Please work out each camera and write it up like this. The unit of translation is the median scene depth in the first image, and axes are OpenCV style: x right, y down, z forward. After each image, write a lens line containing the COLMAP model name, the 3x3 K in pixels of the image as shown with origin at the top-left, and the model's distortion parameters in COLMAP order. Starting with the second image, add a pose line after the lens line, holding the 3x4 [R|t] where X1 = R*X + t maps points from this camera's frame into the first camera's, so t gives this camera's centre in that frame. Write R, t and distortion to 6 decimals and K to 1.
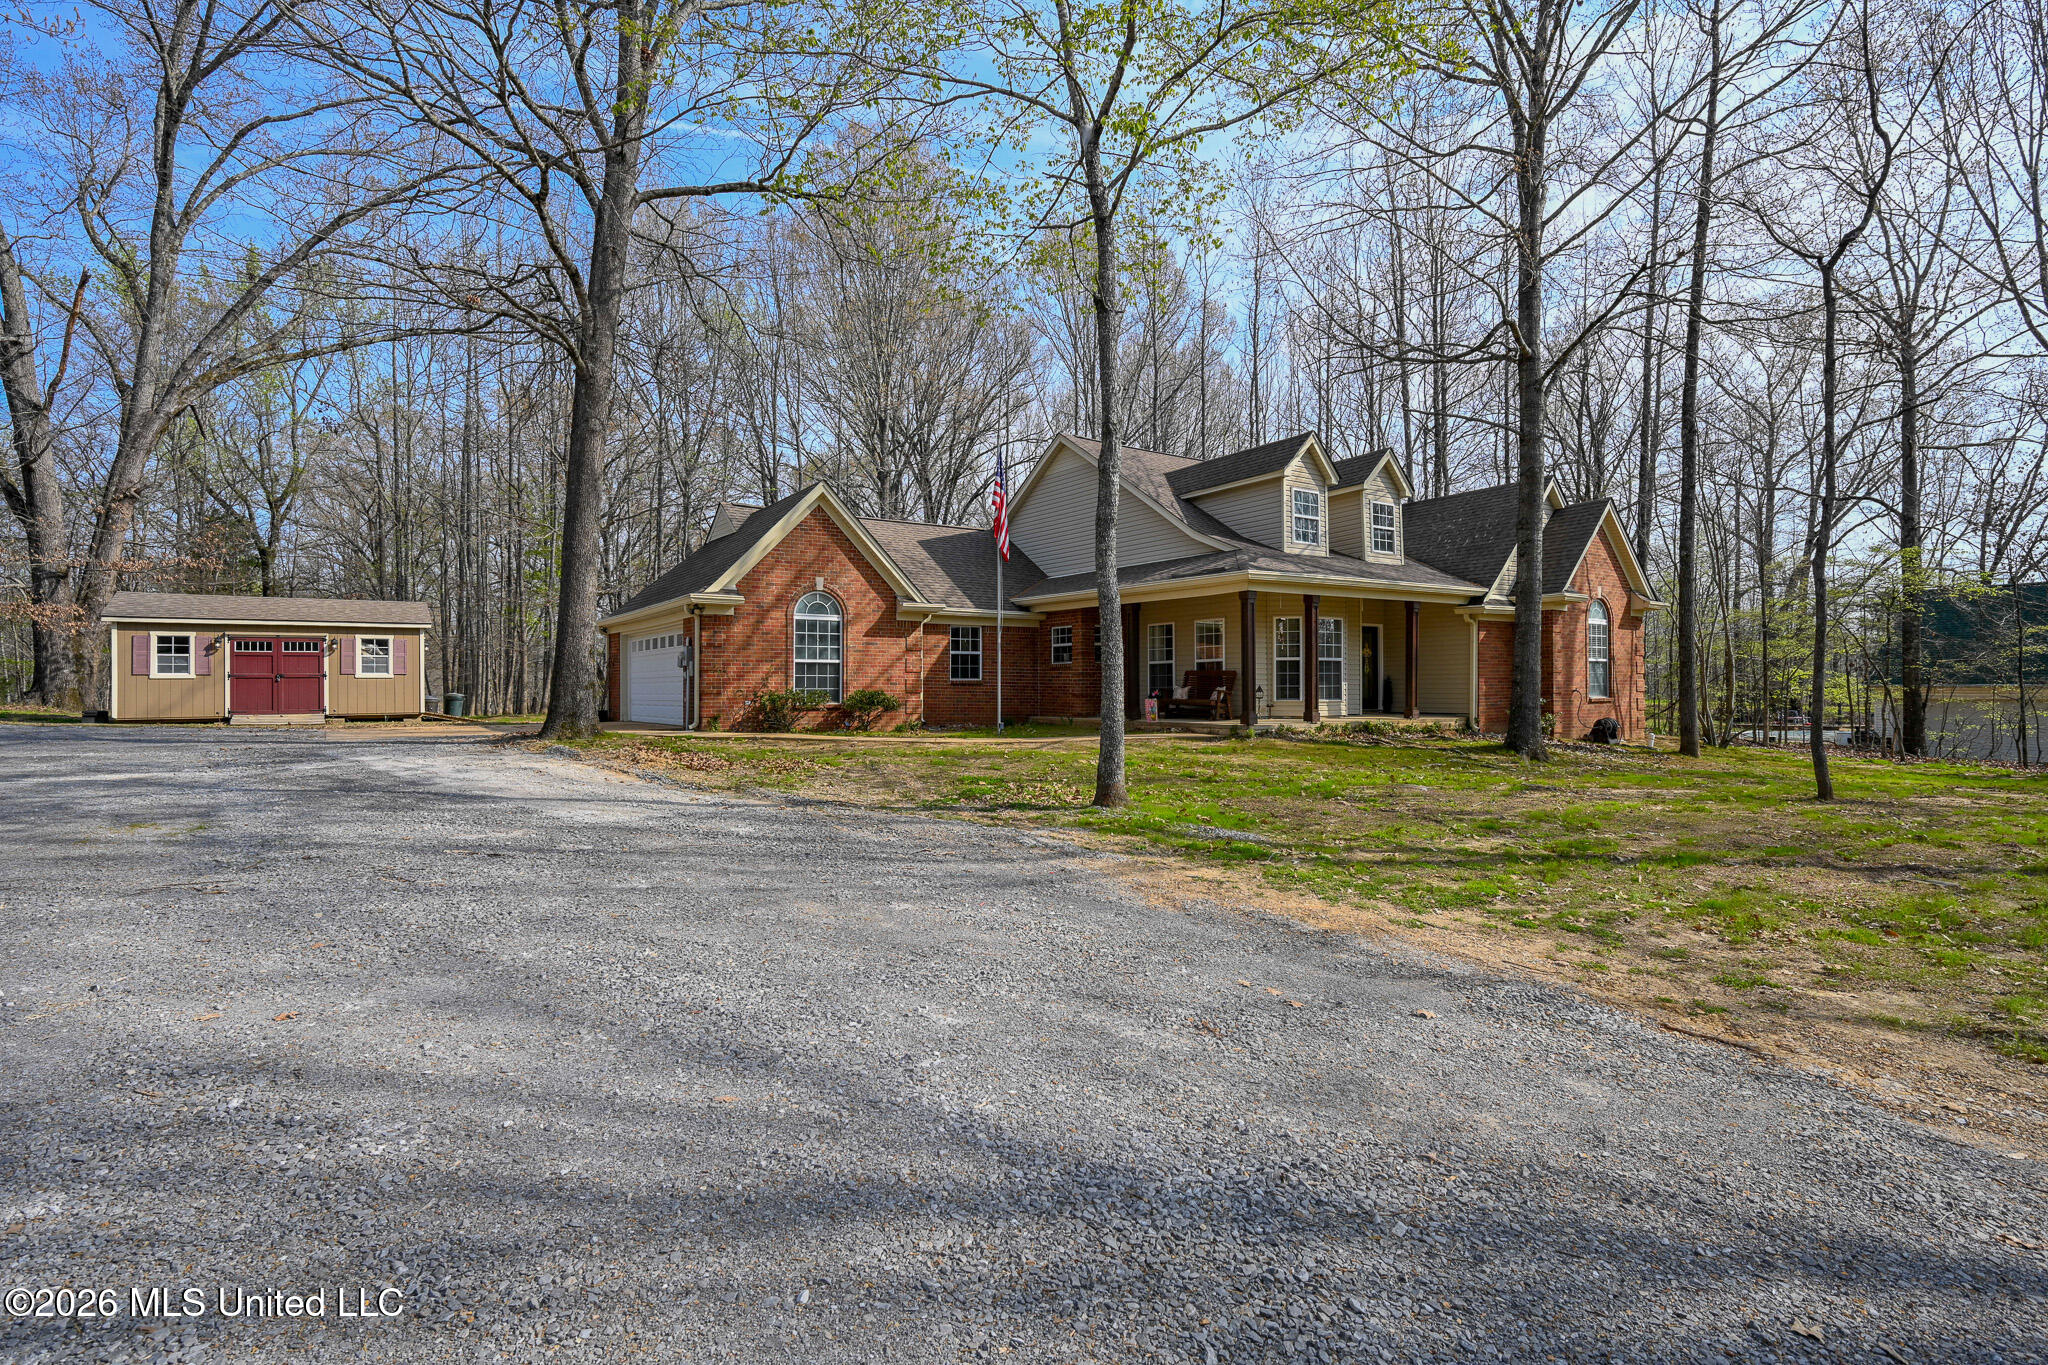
lens RADIAL K [[1003.5, 0, 1019.6], [0, 1003.5, 687.9], [0, 0, 1]] dist [-0.000049, -0.000541]
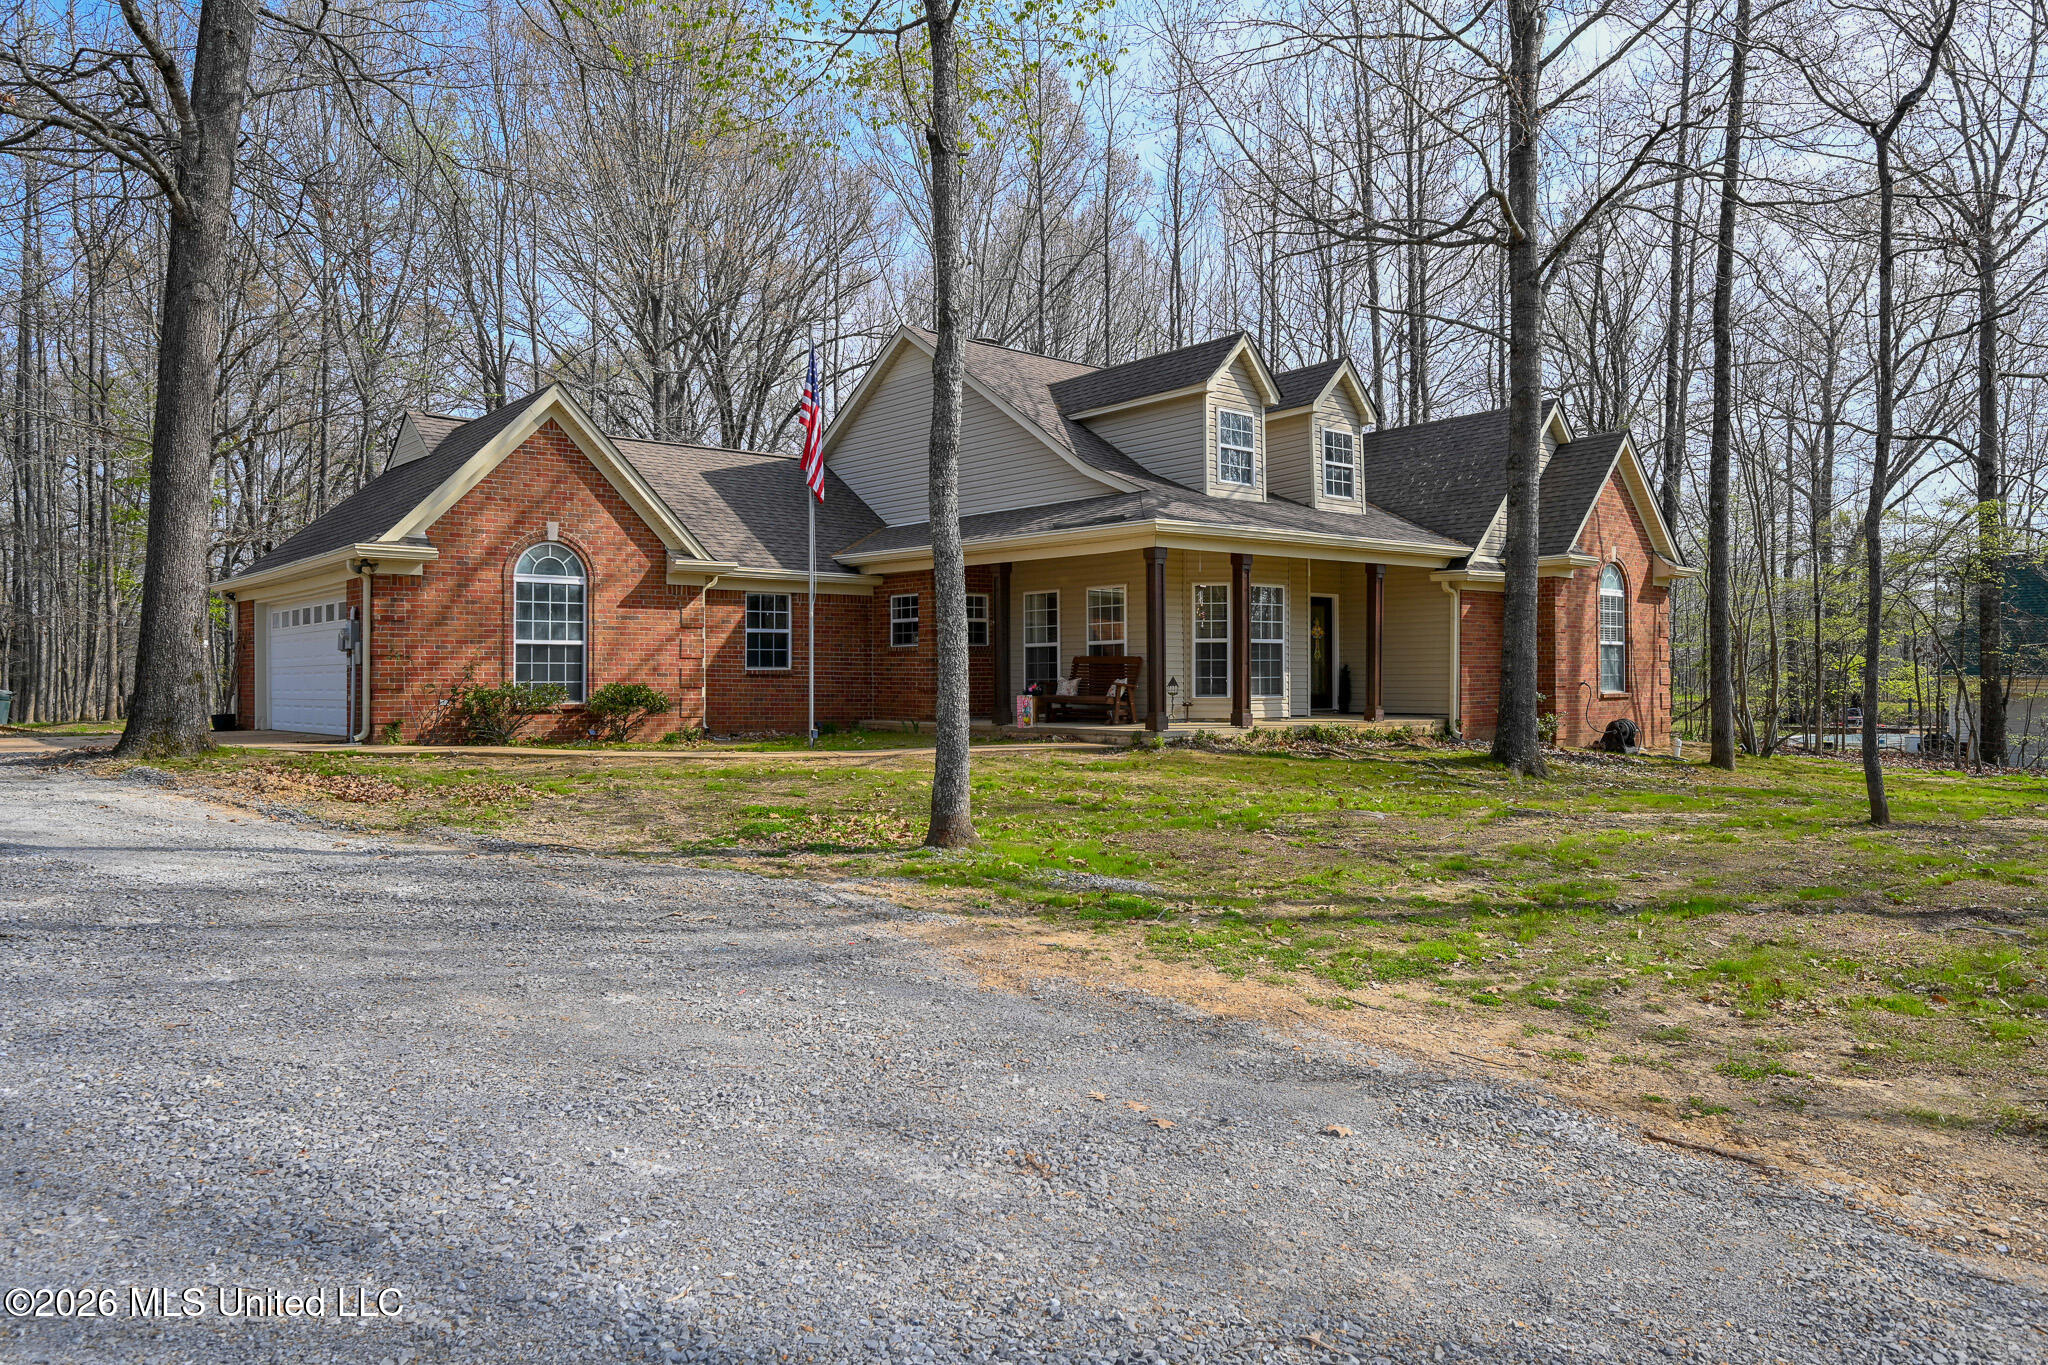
lens RADIAL K [[1385.4, 0, 1024.0], [0, 1385.4, 682.5], [0, 0, 1]] dist [0.000013, -0.002735]
pose [[0.993565, -0.001145, 0.113255, 0.016528], [0.000933, 0.999998, 0.001924, -0.000320], [-0.113257, -0.001806, 0.993564, 0.007890]]
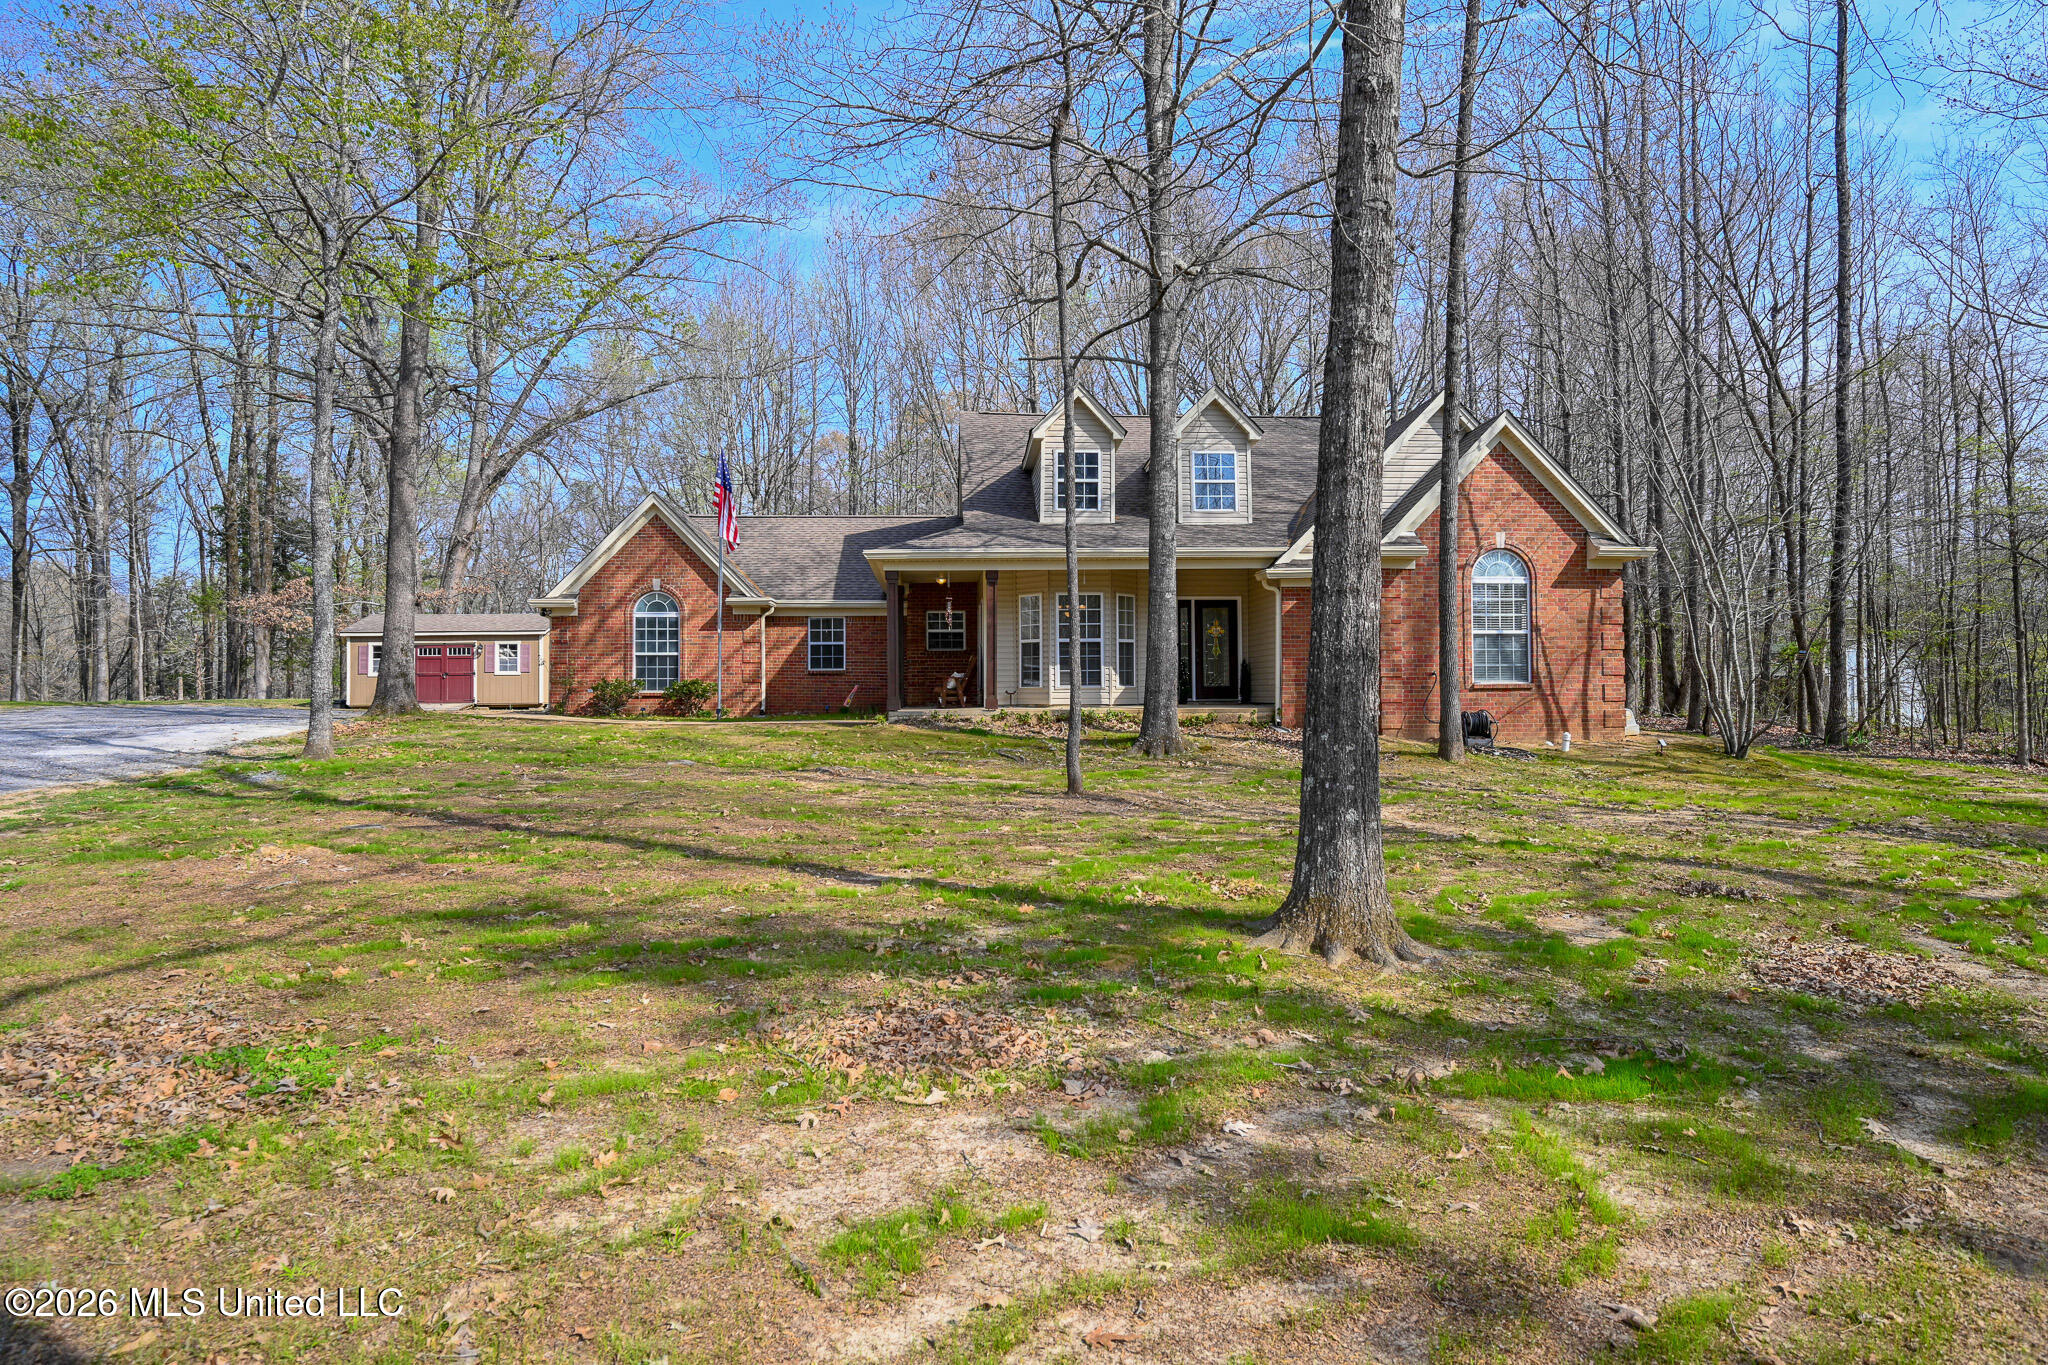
lens RADIAL K [[1159.5, 0, 1024.0], [0, 1159.5, 682.5], [0, 0, 1]] dist [0.004118, 0.000585]
pose [[0.857250, -0.007431, -0.514846, 0.810329], [0.003225, 0.999954, -0.009064, 0.018057], [0.514890, 0.006110, 0.857235, 0.102817]]
